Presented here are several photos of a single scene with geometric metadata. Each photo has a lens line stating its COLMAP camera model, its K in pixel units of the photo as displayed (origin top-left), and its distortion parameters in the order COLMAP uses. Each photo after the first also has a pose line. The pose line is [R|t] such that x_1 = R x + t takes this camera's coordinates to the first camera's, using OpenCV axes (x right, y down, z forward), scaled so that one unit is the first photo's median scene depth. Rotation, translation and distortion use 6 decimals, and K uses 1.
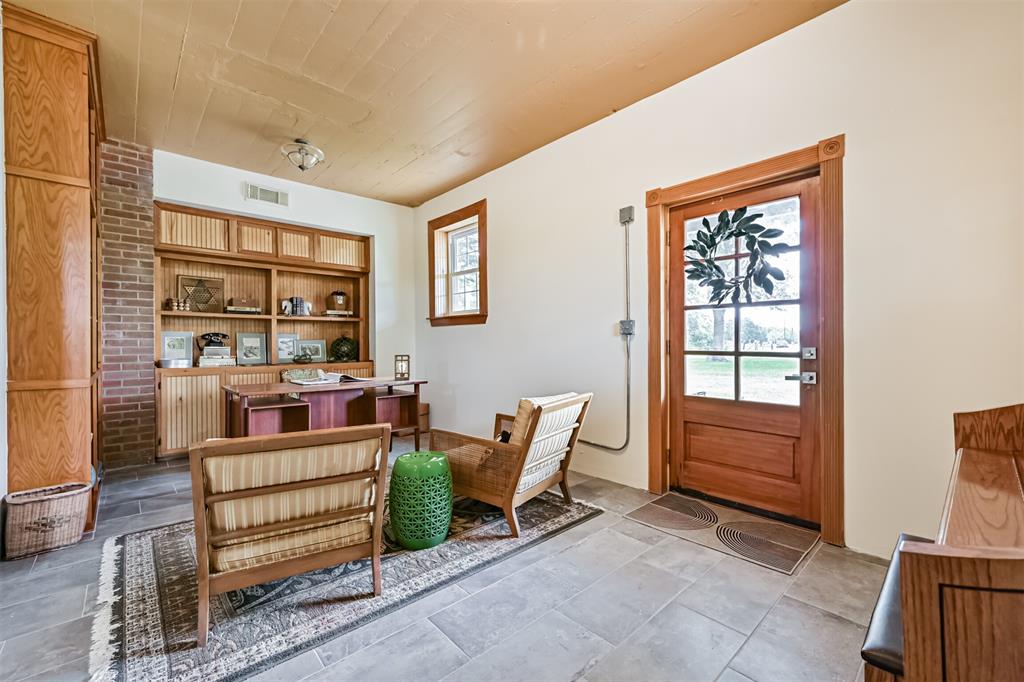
lens RADIAL K [[425.1, 0, 514.7], [0, 425.1, 340.1], [0, 0, 1]] dist [0.007784, 0.000525]
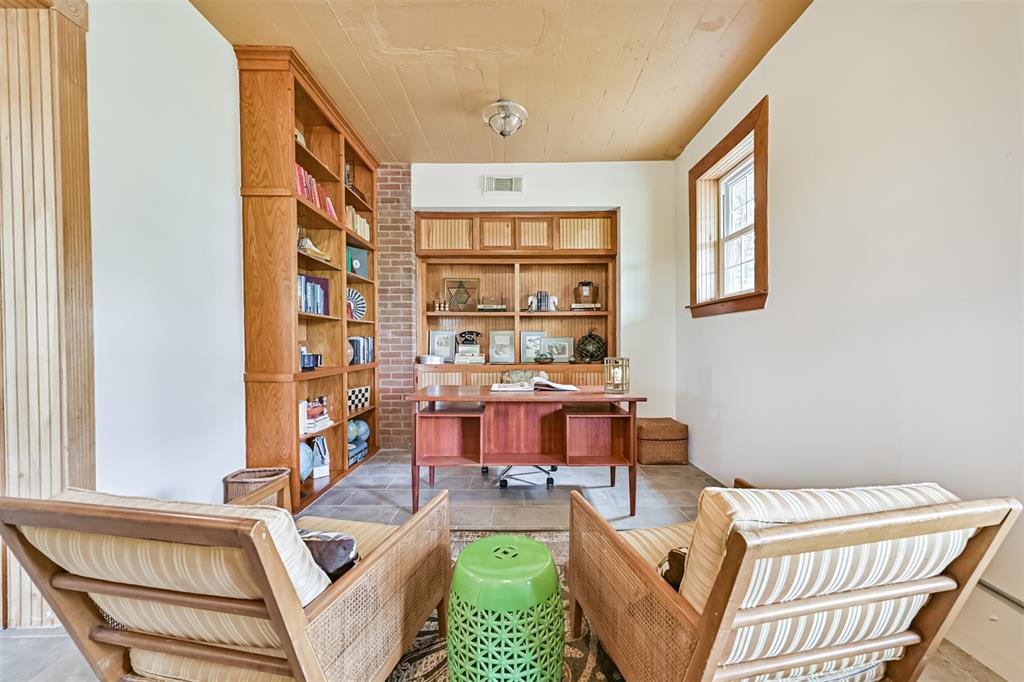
lens RADIAL K [[425.1, 0, 510.2], [0, 425.1, 348.0], [0, 0, 1]] dist [0.007784, 0.000525]
pose [[0.739576, 0.011177, -0.672980, 0.082999], [0.004118, 0.999768, 0.021130, 0.002899], [0.673060, -0.018398, 0.739359, 0.365511]]
